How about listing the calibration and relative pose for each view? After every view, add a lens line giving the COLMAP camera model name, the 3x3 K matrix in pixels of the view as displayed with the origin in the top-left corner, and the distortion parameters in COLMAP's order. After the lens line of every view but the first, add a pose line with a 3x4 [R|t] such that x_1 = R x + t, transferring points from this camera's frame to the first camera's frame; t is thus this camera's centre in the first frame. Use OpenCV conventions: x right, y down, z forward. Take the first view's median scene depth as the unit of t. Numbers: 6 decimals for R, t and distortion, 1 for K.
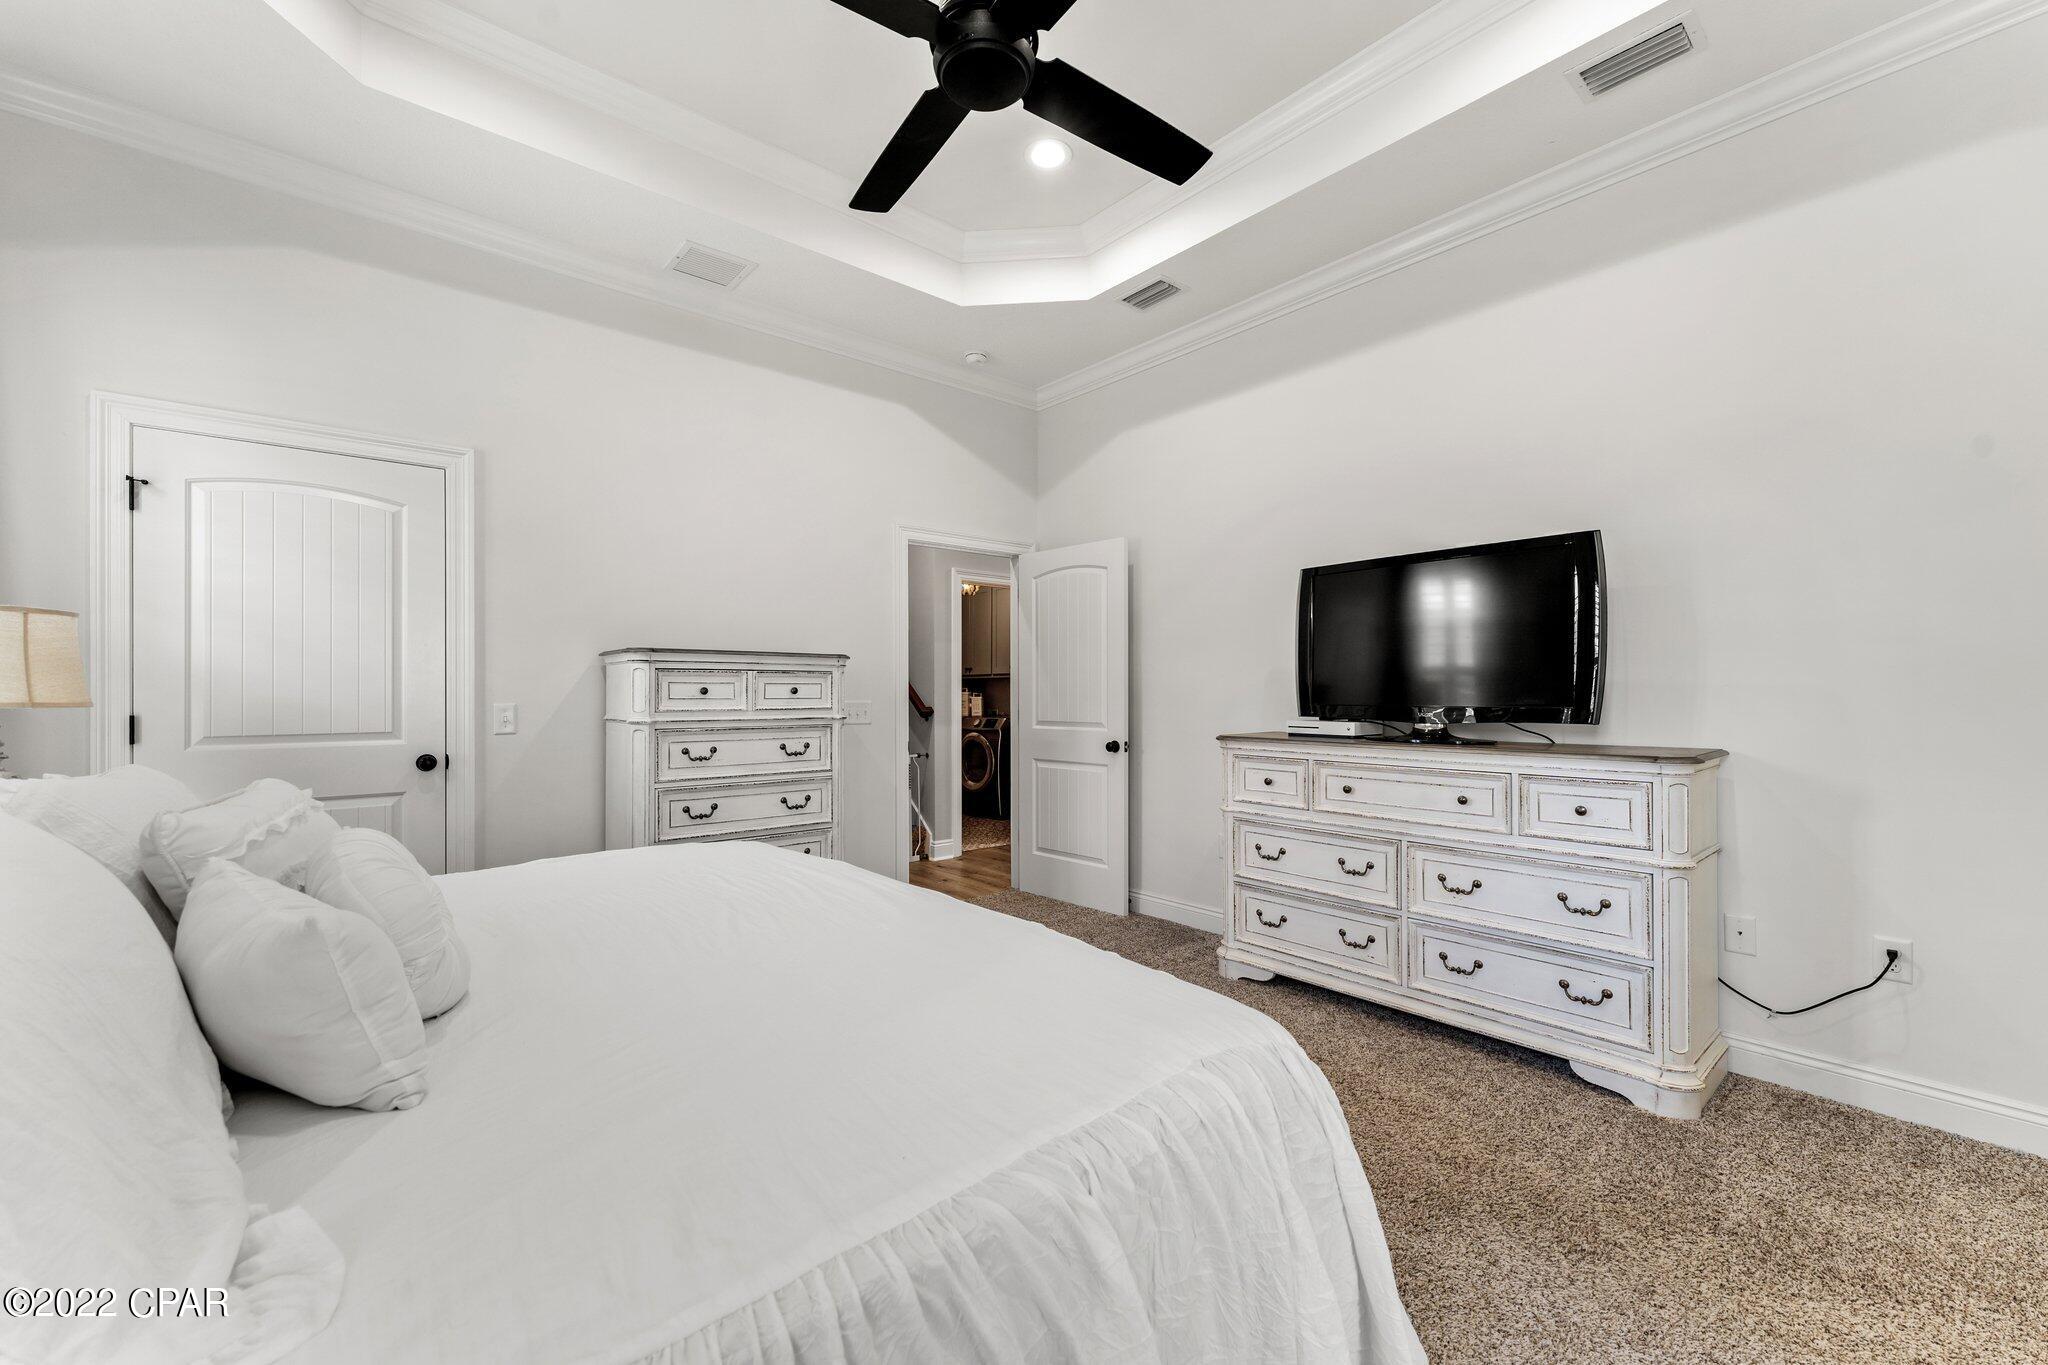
lens RADIAL K [[823.8, 0, 1015.2], [0, 823.8, 695.5], [0, 0, 1]] dist [0.000884, -0.000038]
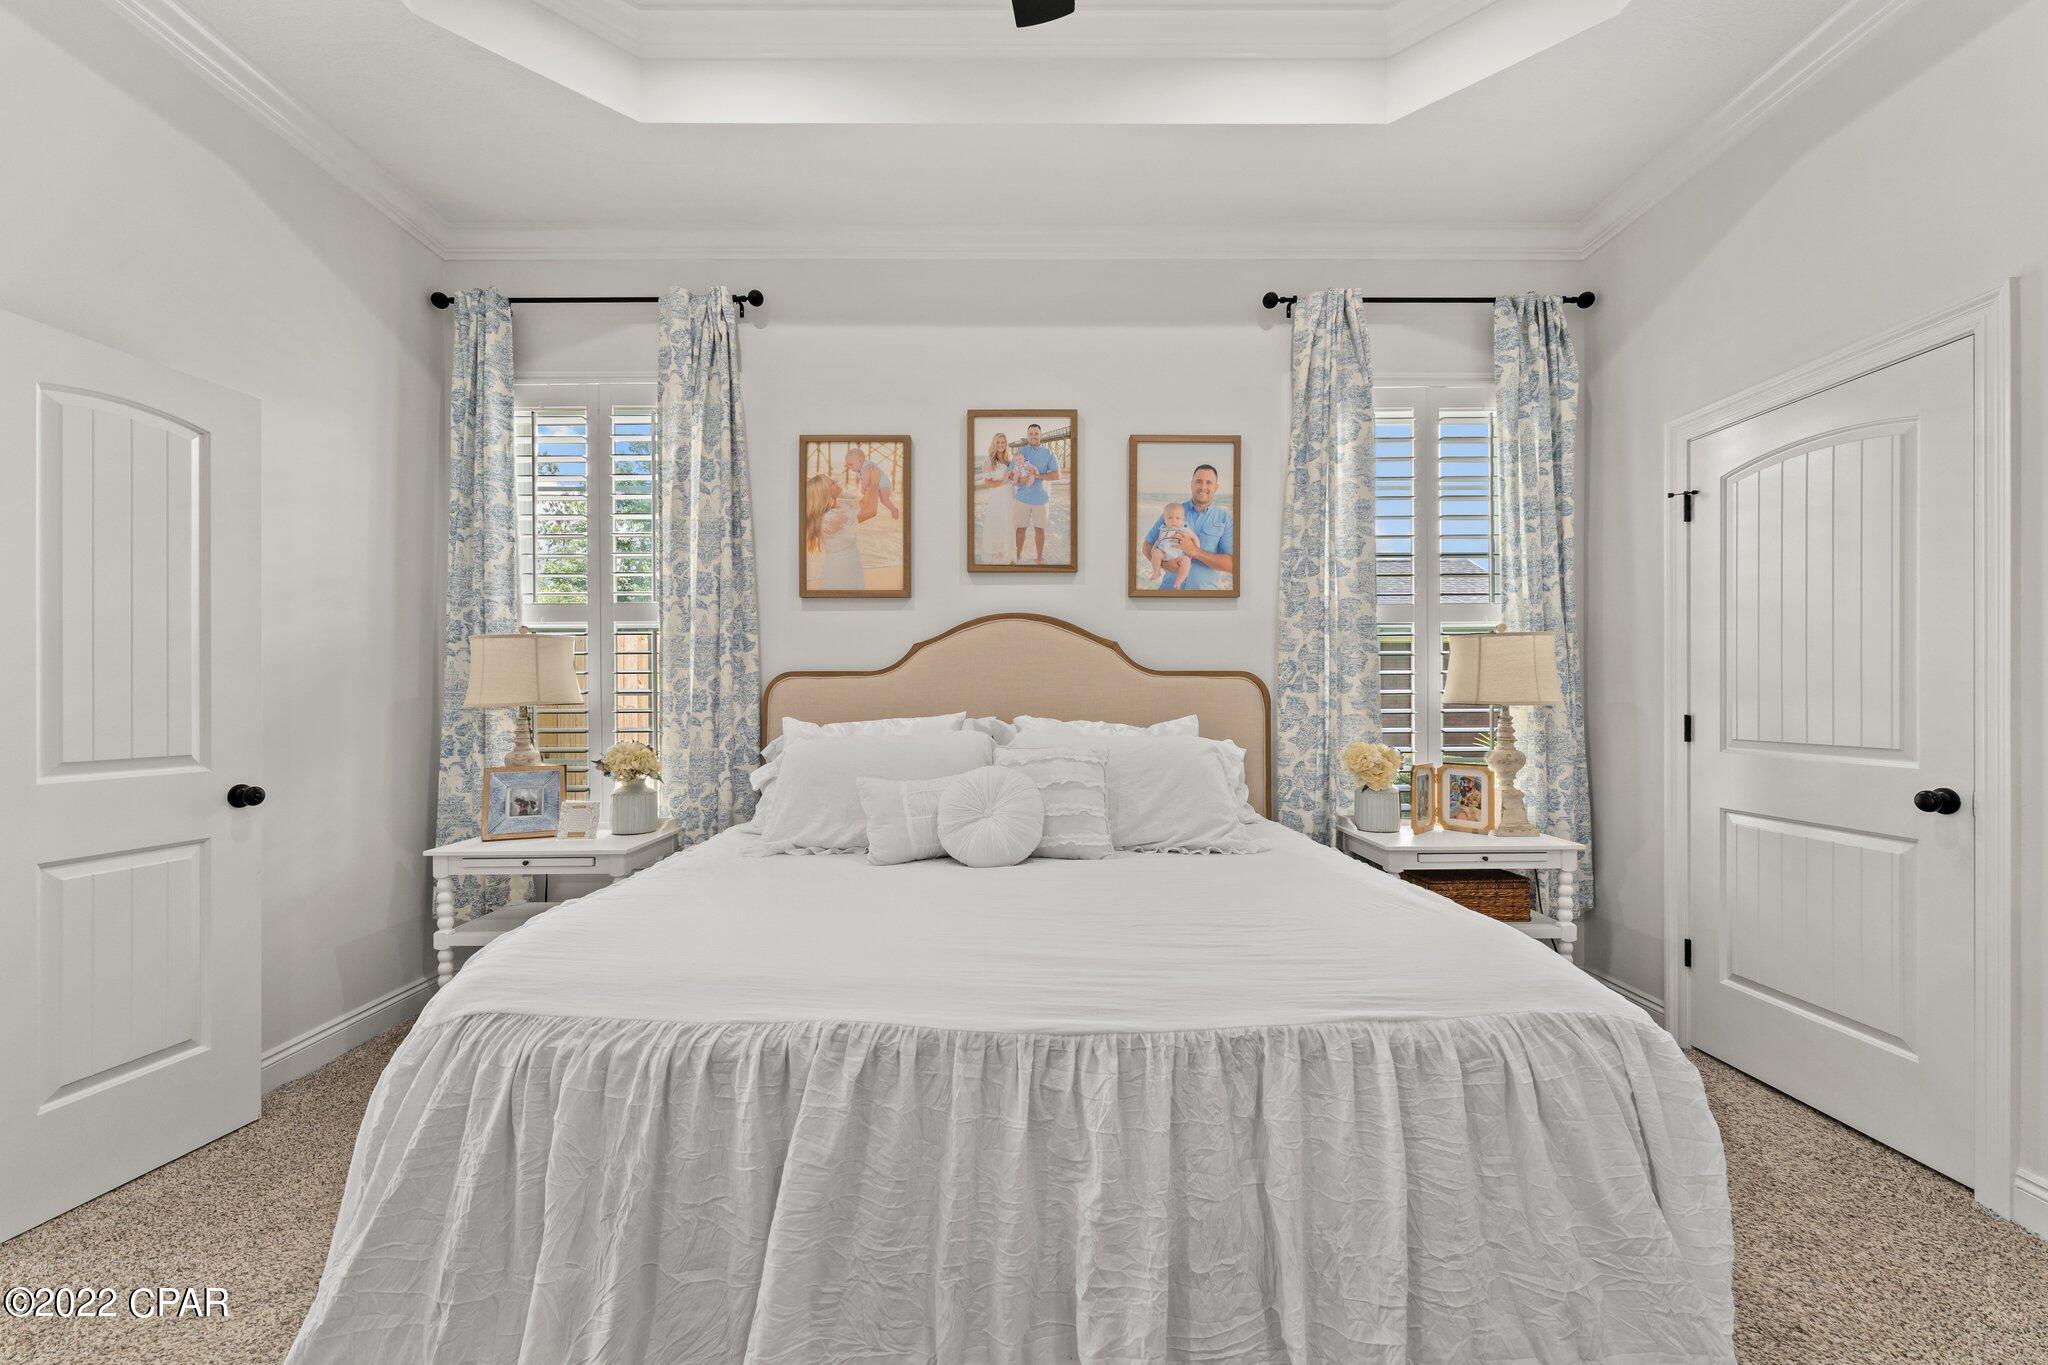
lens RADIAL K [[823.8, 0, 1015.2], [0, 823.8, 695.5], [0, 0, 1]] dist [0.000884, -0.000038]
pose [[-0.639156, 0.000155, -0.769077, 0.300562], [-0.000777, 0.999999, 0.000848, -0.000845], [0.769076, 0.001140, -0.639156, 1.002919]]
